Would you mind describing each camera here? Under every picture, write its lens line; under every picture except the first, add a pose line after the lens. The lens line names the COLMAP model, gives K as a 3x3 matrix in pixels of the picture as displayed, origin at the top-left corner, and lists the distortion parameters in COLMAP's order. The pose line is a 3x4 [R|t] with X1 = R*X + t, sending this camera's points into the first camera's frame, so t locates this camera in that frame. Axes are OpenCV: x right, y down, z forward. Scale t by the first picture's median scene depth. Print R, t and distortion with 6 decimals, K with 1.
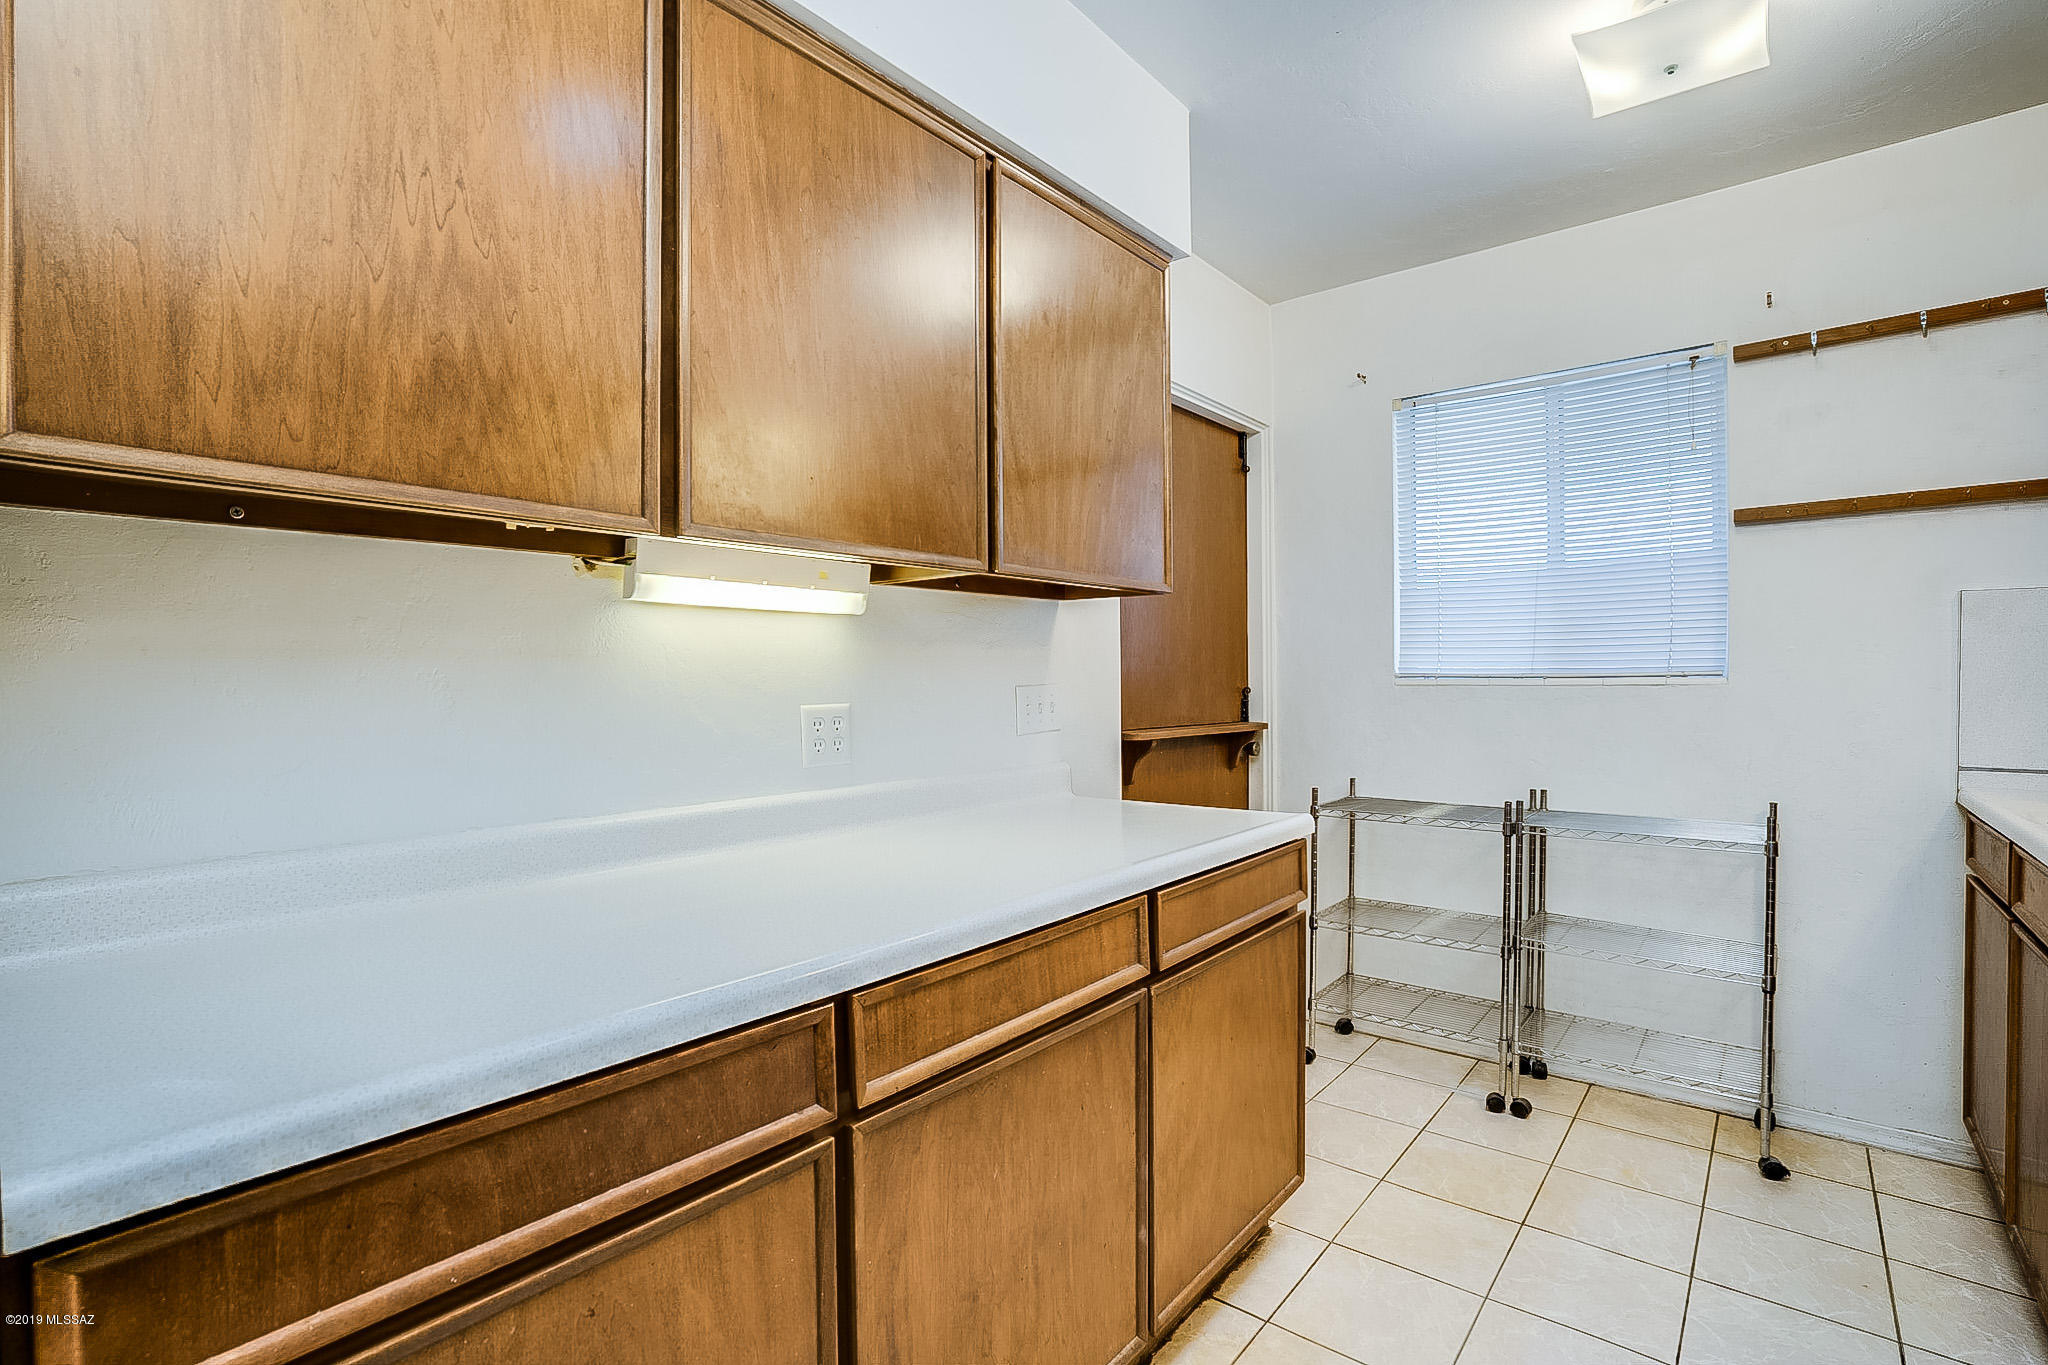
lens RADIAL K [[956.9, 0, 1025.2], [0, 956.9, 687.1], [0, 0, 1]] dist [-0.051814, 0.017817]
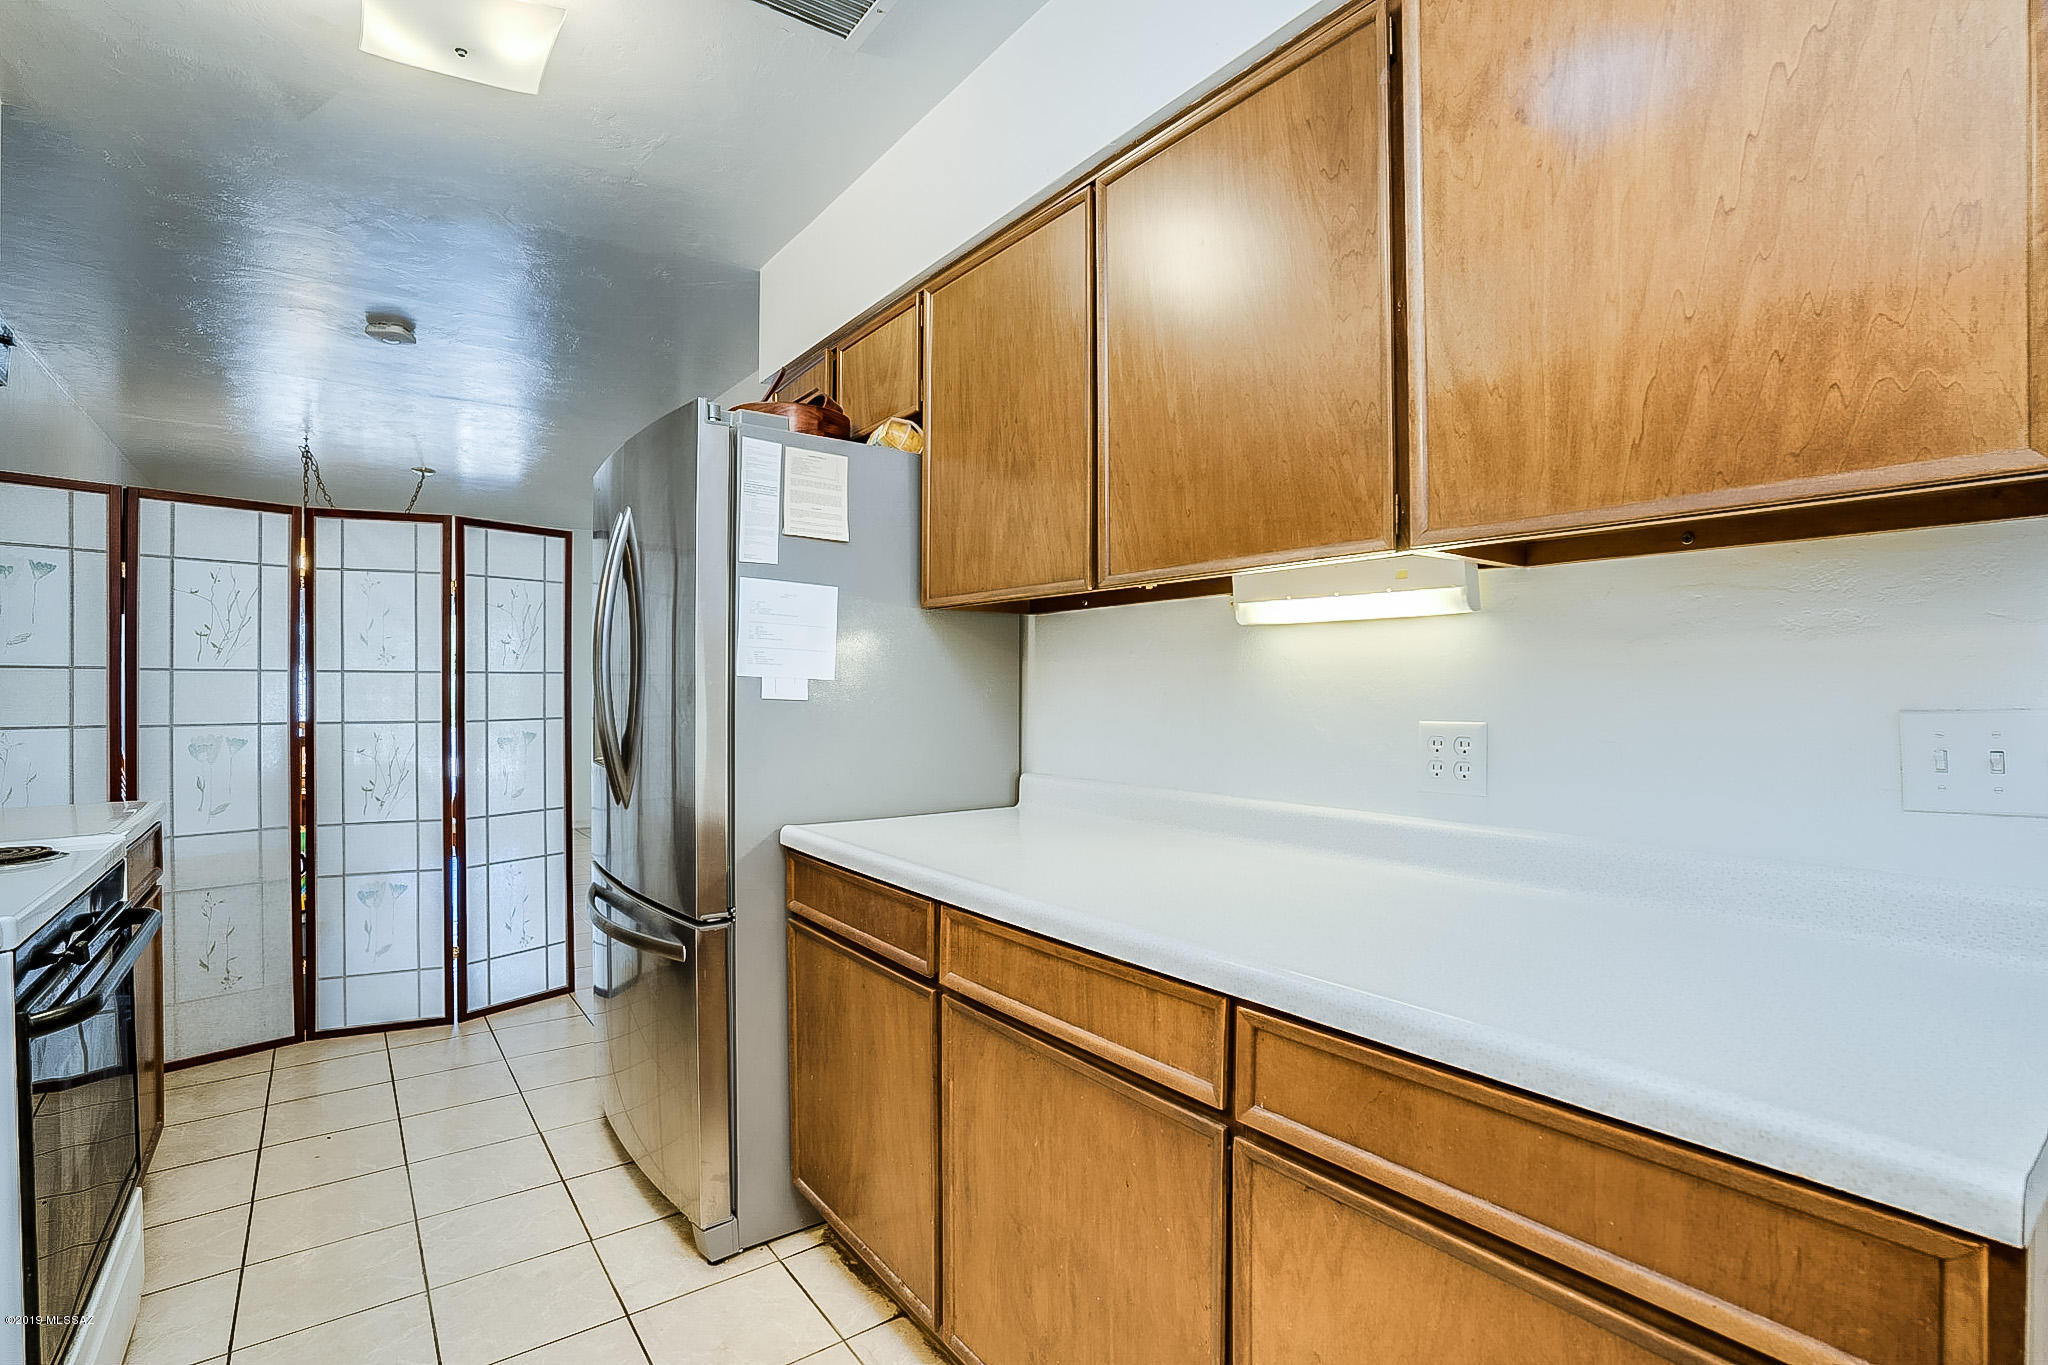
lens RADIAL K [[956.9, 0, 1032.9], [0, 956.9, 689.7], [0, 0, 1]] dist [-0.051814, 0.017817]
pose [[-0.235125, 0.008764, -0.971926, 0.988012], [-0.009354, 0.999893, 0.011279, -0.023512], [0.971920, 0.011744, -0.235018, 1.192711]]
